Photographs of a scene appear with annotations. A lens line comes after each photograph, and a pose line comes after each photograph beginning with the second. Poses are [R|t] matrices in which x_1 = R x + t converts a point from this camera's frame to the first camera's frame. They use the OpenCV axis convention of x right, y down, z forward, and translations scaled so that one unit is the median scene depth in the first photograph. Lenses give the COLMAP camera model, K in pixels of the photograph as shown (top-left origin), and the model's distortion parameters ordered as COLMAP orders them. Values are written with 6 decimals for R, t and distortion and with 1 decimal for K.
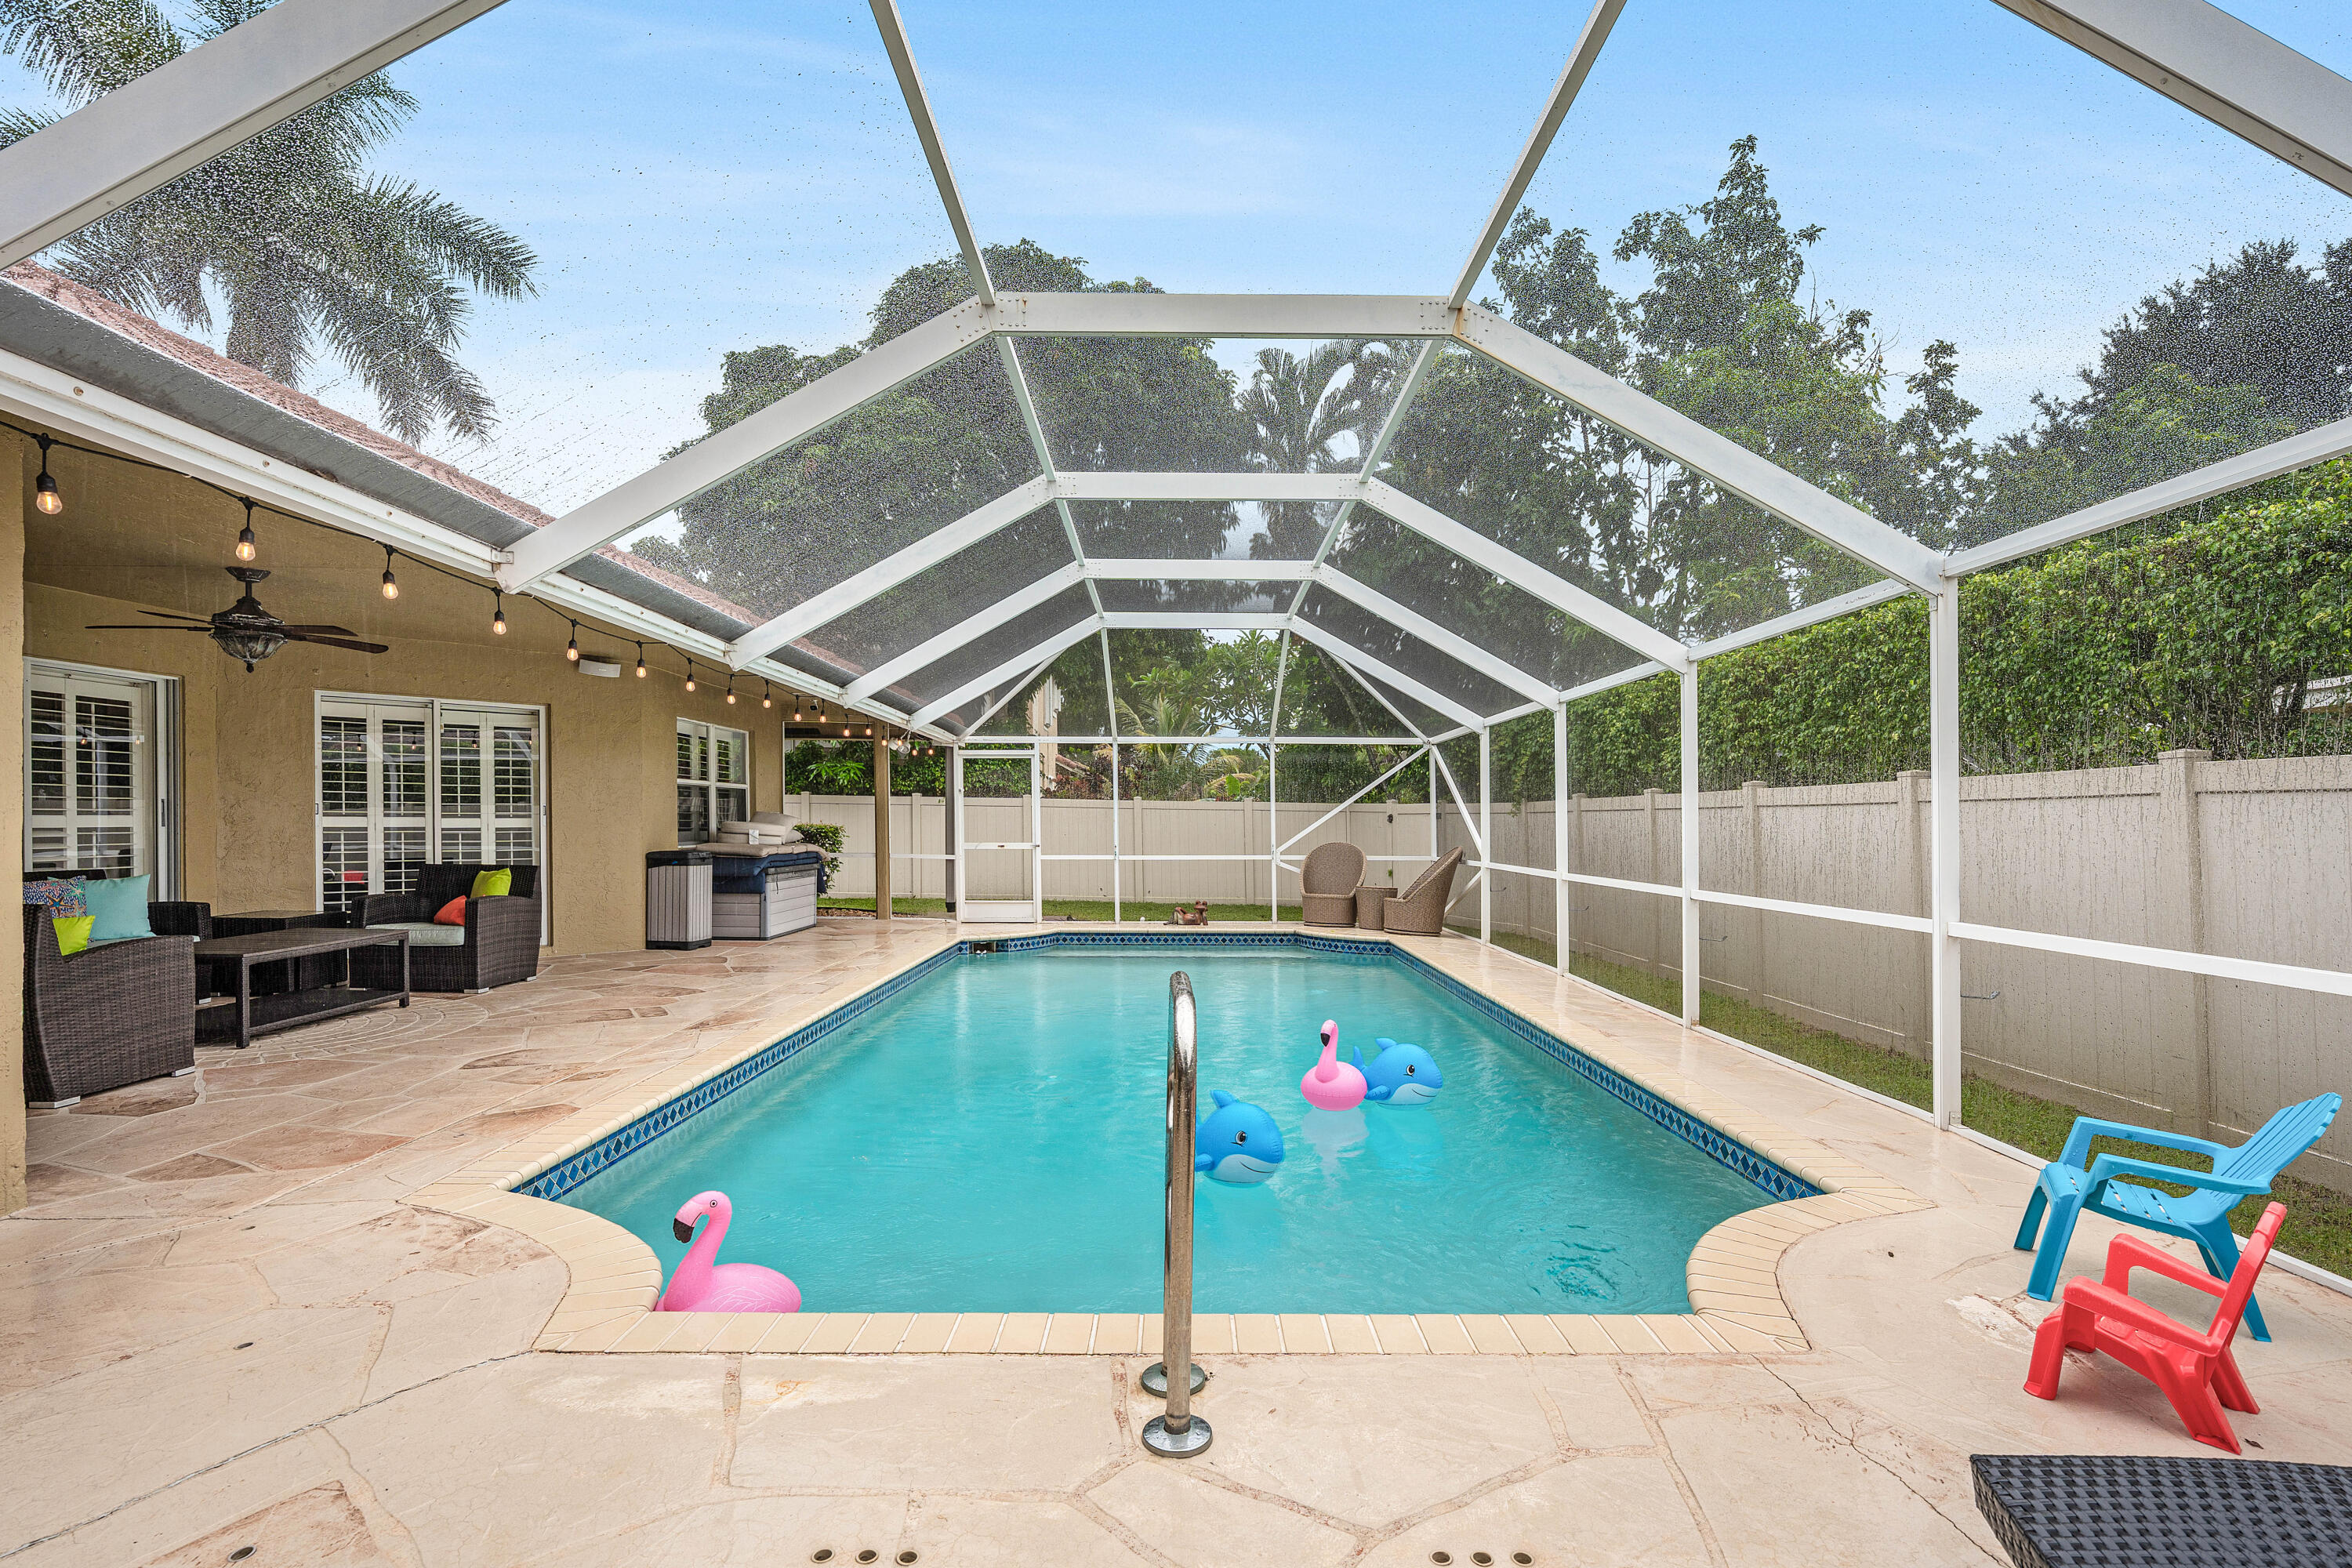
lens RADIAL K [[1081.2, 0, 1218.6], [0, 1081.2, 817.9], [0, 0, 1]] dist [-0.004602, 0.000346]
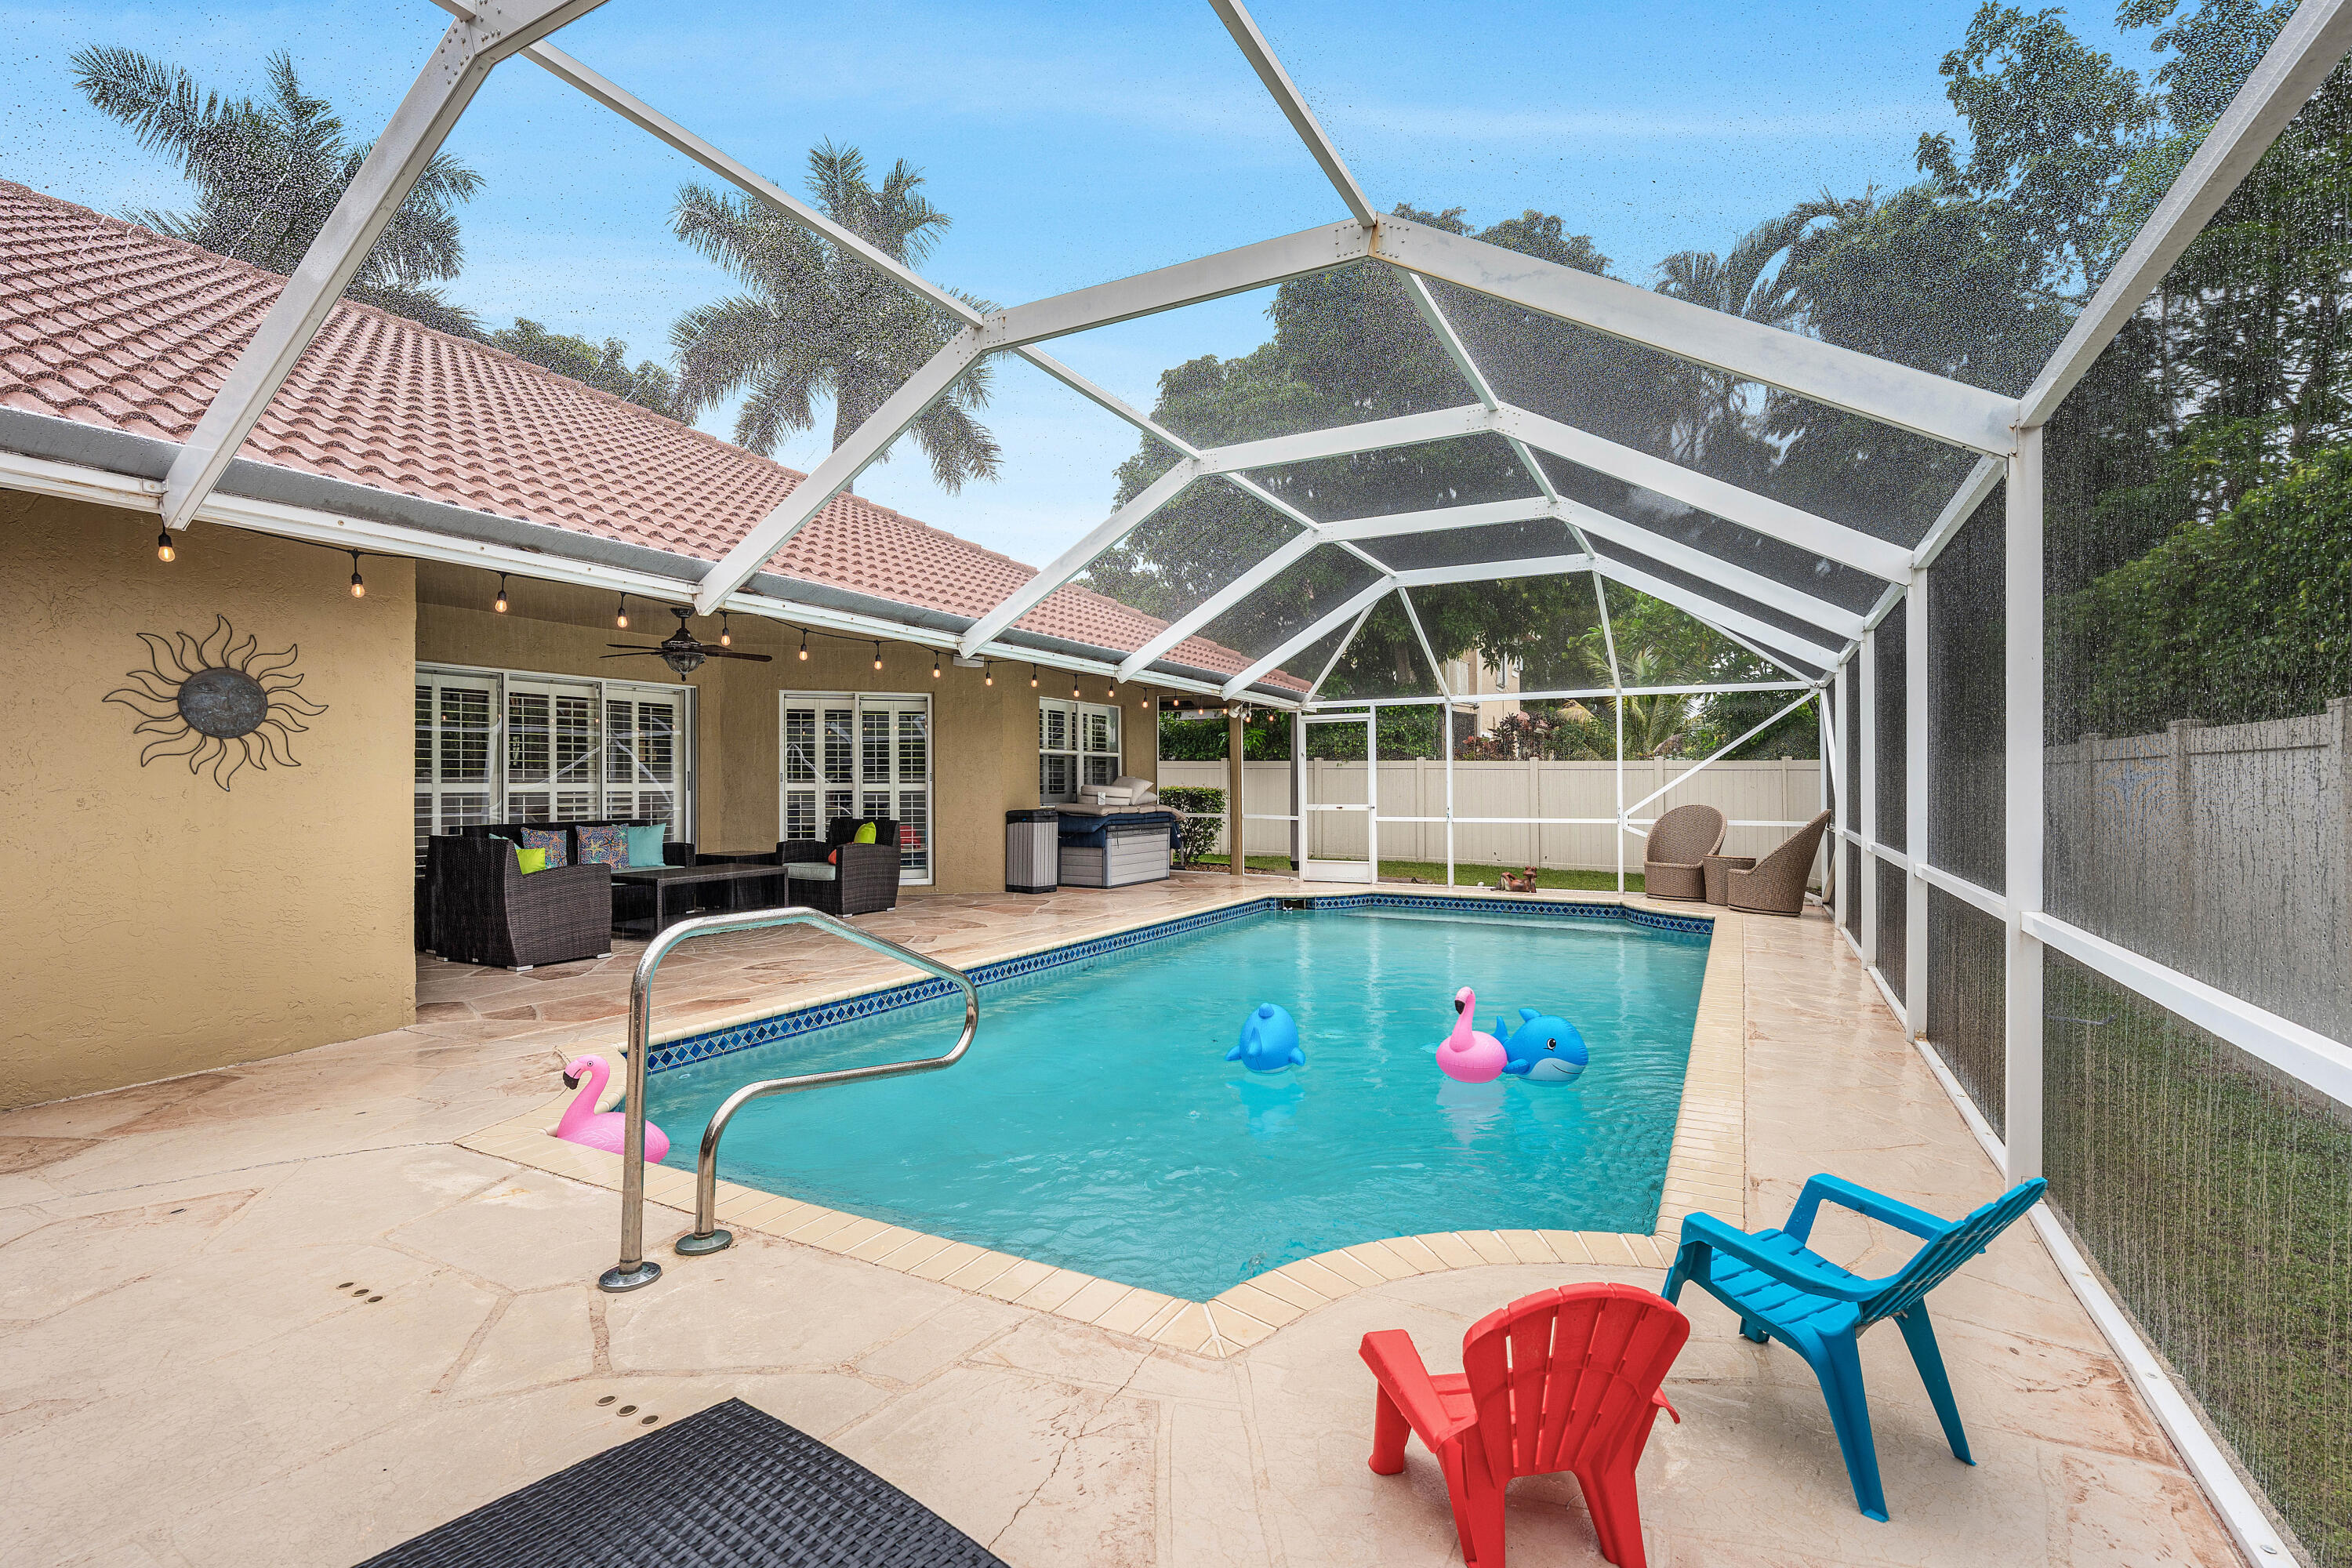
lens RADIAL K [[1081.2, 0, 1218.7], [0, 1081.2, 789.2], [0, 0, 1]] dist [-0.004602, 0.000346]
pose [[0.879066, -0.004717, -0.476677, 0.216894], [0.007953, 0.999957, 0.004770, 0.003045], [0.476634, -0.007984, 0.879065, 0.046345]]
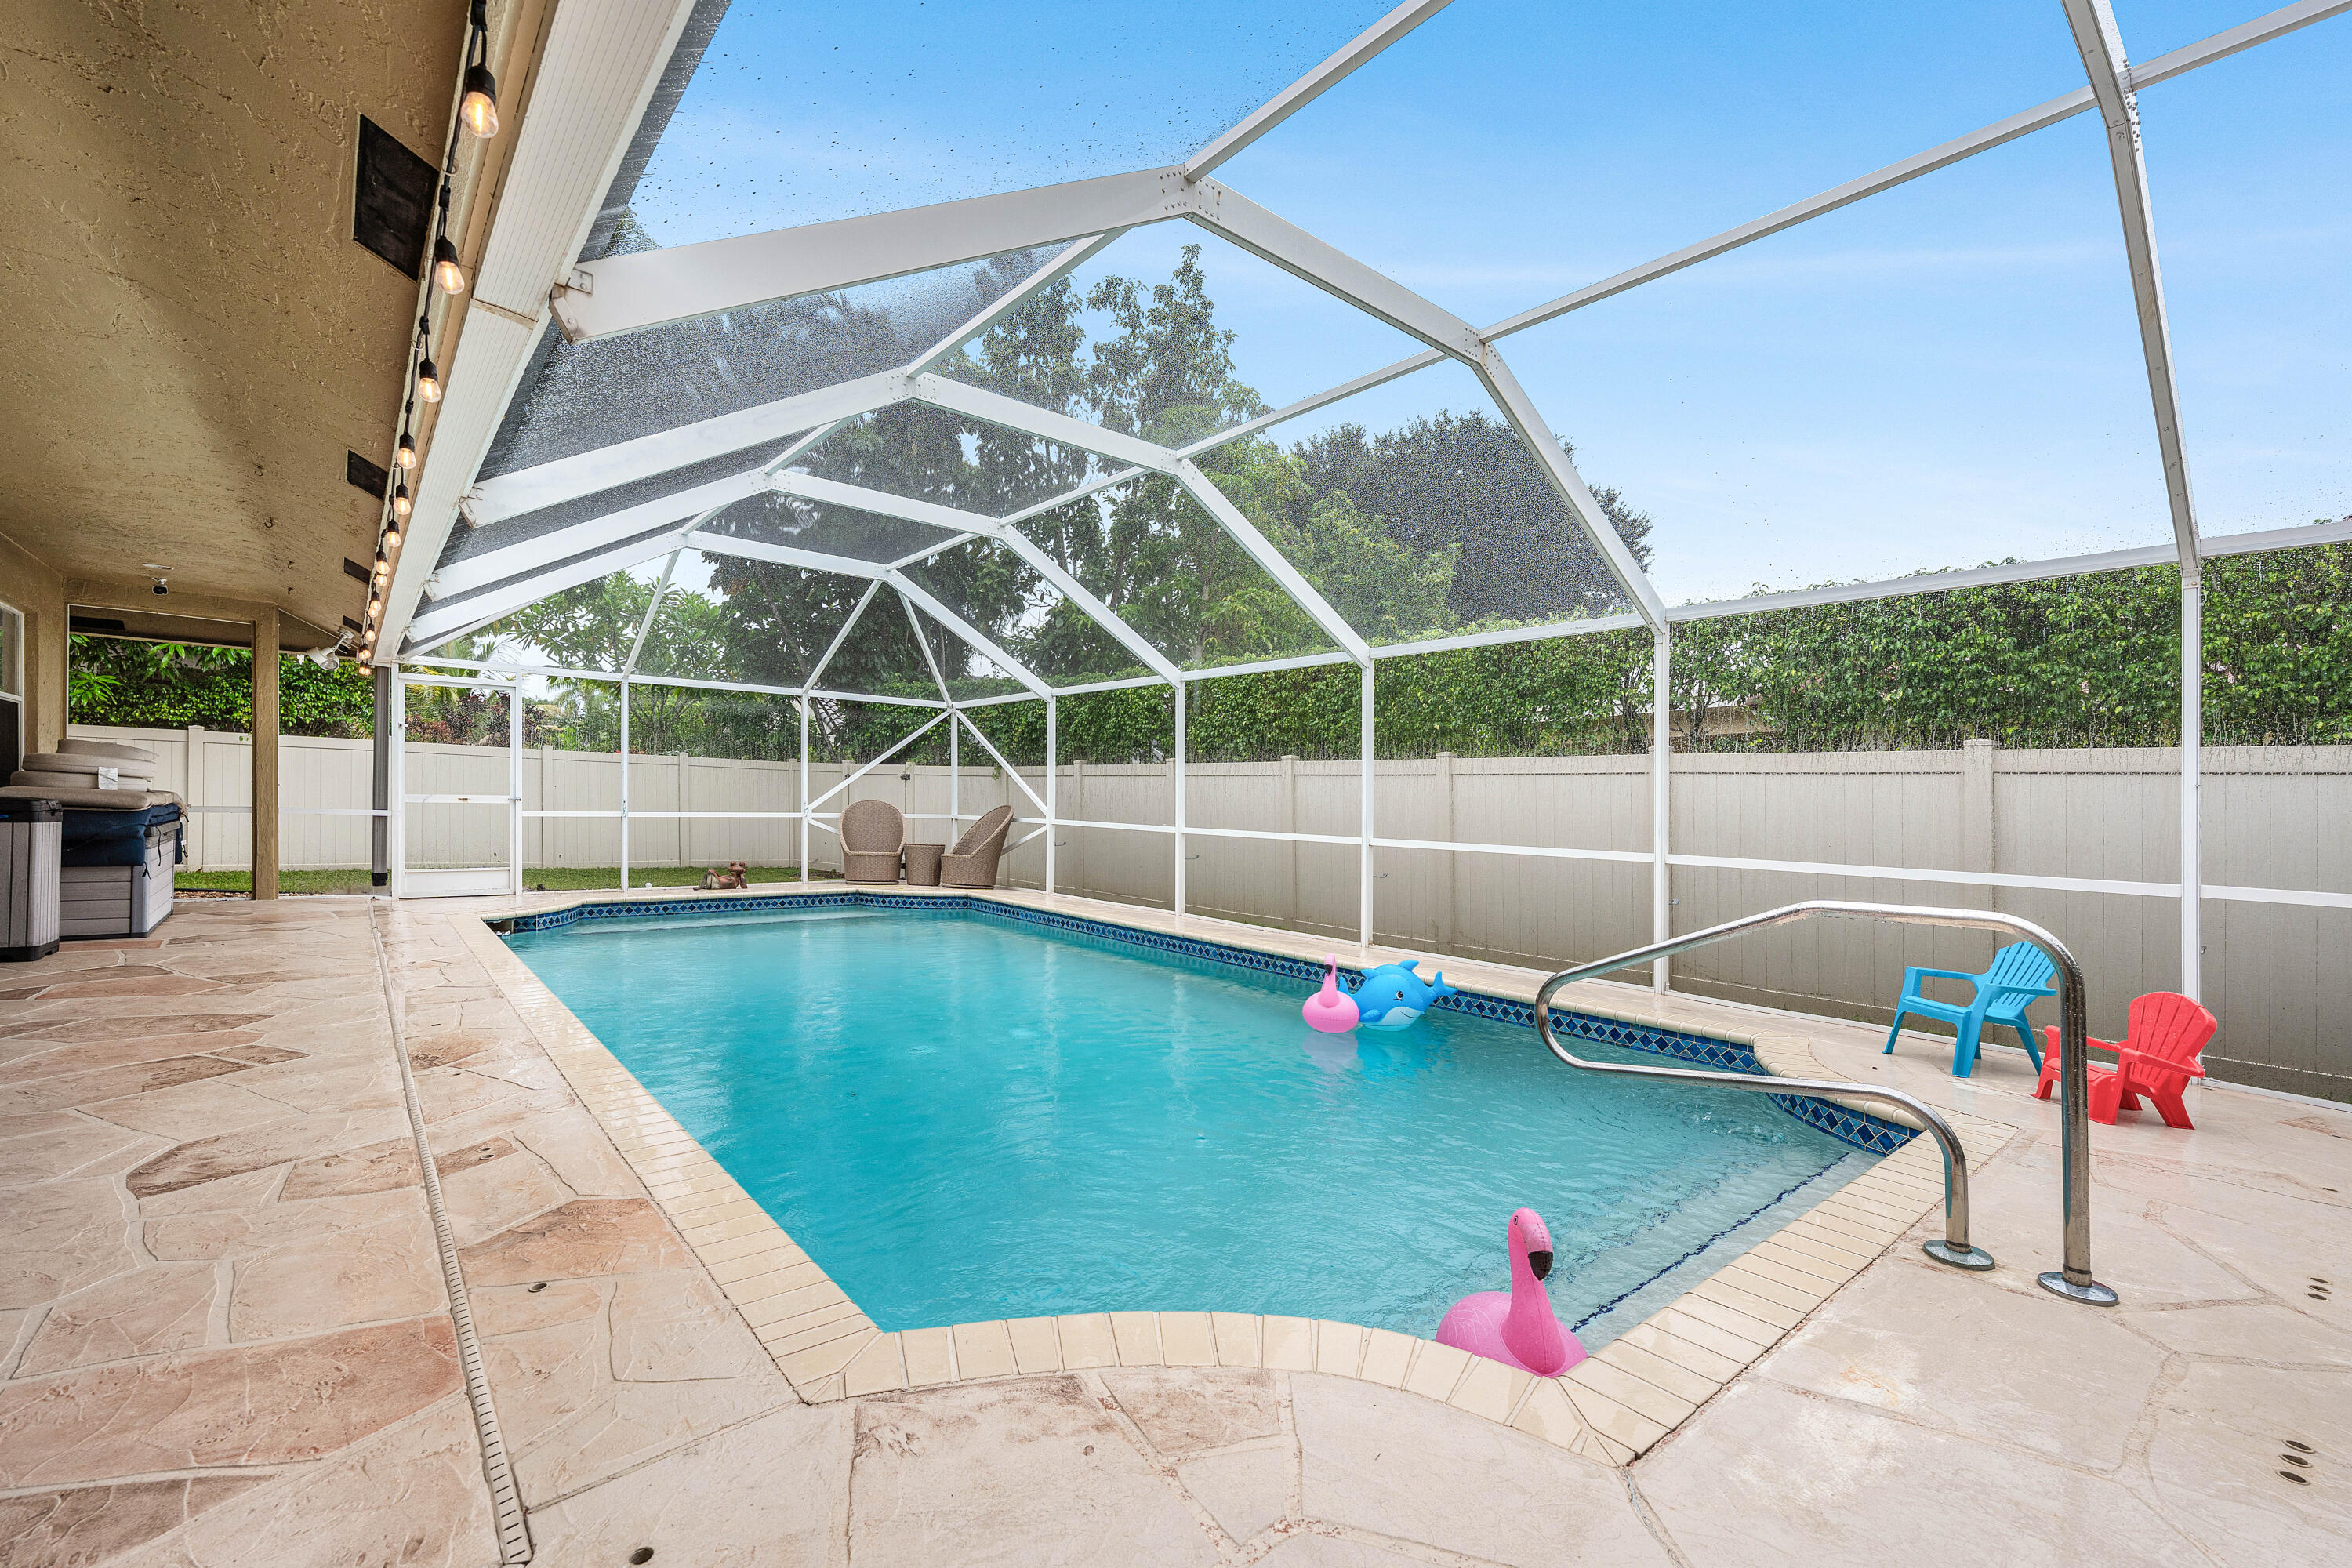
lens RADIAL K [[974.5, 0, 1142.6], [0, 974.5, 792.2], [0, 0, 1]] dist [-0.001725, 0.000324]
pose [[0.790968, 0.017799, 0.611598, -0.280339], [-0.021679, 0.999764, -0.001058, 0.011879], [-0.611473, -0.012422, 0.791168, 0.150654]]
